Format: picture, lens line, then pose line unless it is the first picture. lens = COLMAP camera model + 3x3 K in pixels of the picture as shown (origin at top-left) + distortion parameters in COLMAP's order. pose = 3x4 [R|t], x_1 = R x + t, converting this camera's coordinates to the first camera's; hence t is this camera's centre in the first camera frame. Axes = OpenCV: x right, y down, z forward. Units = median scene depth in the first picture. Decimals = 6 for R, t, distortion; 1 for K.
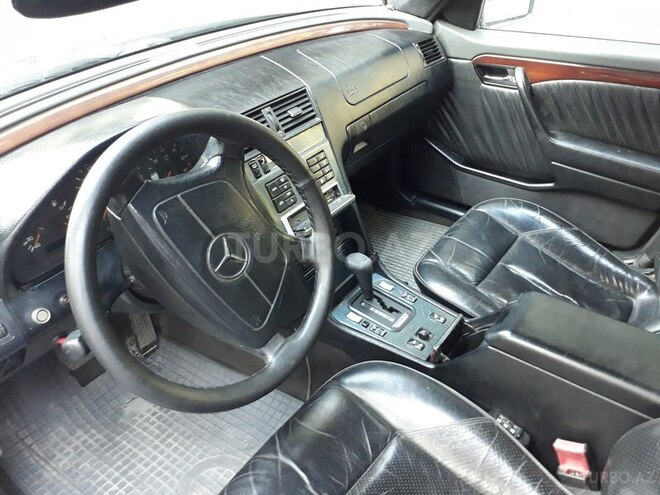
lens RADIAL K [[527.2, 0, 330.0], [0, 527.2, 247.5], [0, 0, 1]] dist [-0.005676, -0.006674]
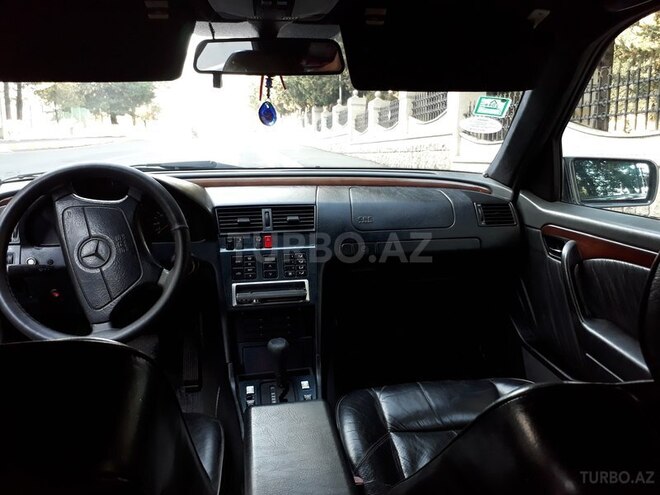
lens RADIAL K [[527.2, 0, 330.0], [0, 527.2, 247.5], [0, 0, 1]] dist [-0.005676, -0.006674]
pose [[0.729241, 0.173526, -0.661889, 0.627728], [-0.405492, 0.888756, -0.213751, 0.029846], [0.551166, 0.424267, 0.718480, 0.123954]]
